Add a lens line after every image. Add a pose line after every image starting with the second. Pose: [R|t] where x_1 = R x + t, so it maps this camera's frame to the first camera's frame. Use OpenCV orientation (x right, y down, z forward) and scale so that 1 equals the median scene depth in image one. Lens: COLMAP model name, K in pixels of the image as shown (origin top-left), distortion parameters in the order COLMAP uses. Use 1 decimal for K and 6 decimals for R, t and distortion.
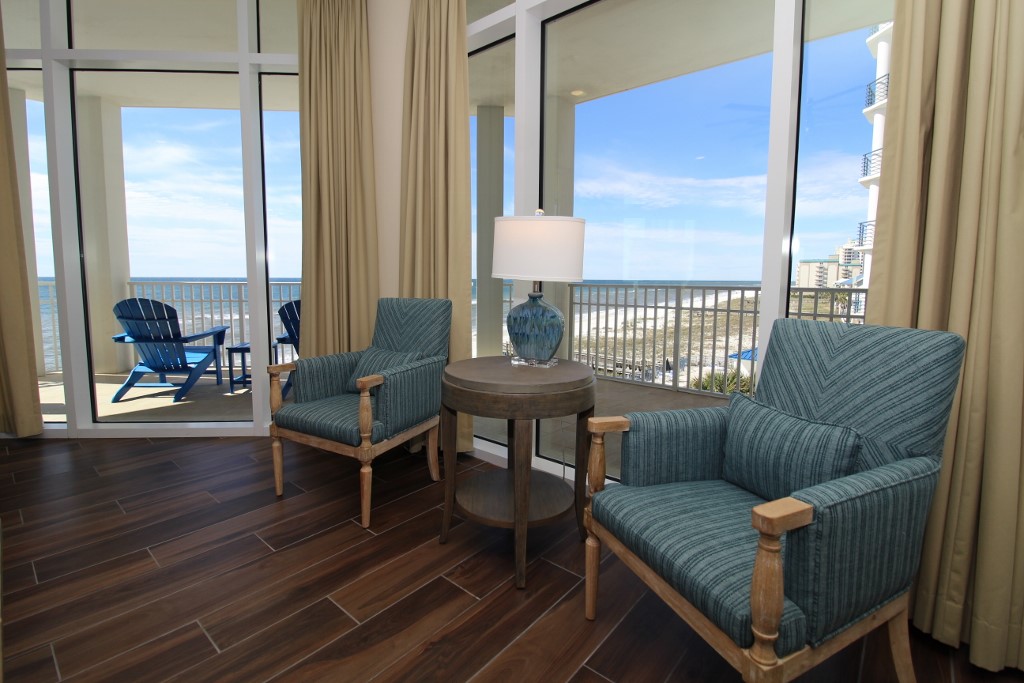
lens RADIAL K [[472.5, 0, 510.6], [0, 472.5, 324.7], [0, 0, 1]] dist [-0.001891, -0.009594]
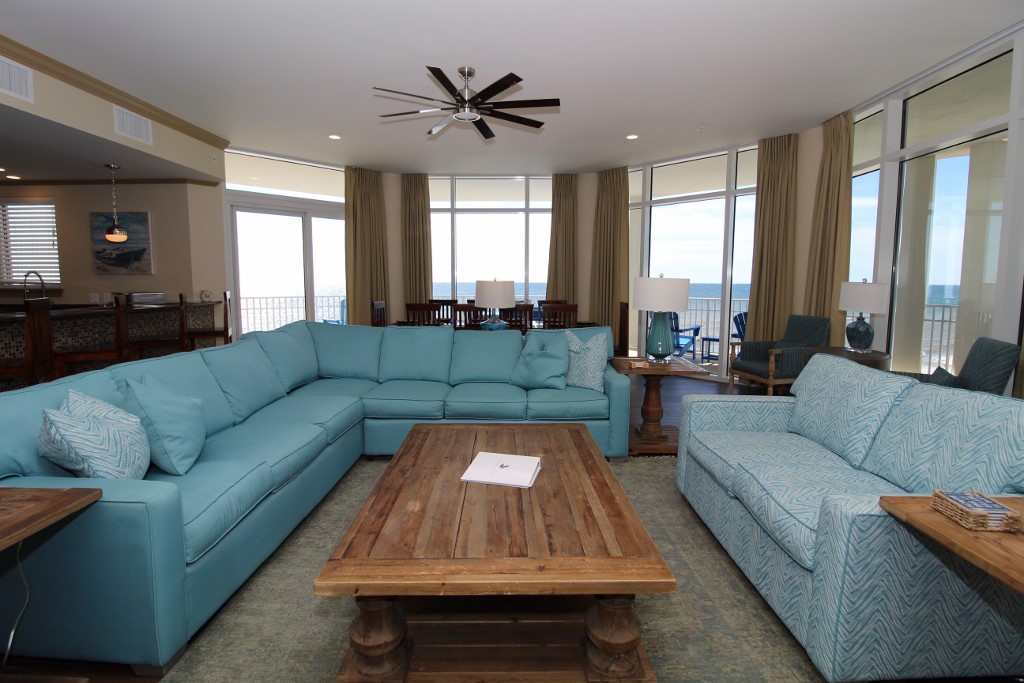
lens RADIAL K [[472.5, 0, 510.6], [0, 472.5, 324.7], [0, 0, 1]] dist [-0.001891, -0.009594]
pose [[0.633480, 0.064736, -0.771046, 0.291314], [-0.073178, 0.997040, 0.023588, 0.013347], [0.770291, 0.041481, 0.636343, -0.656326]]
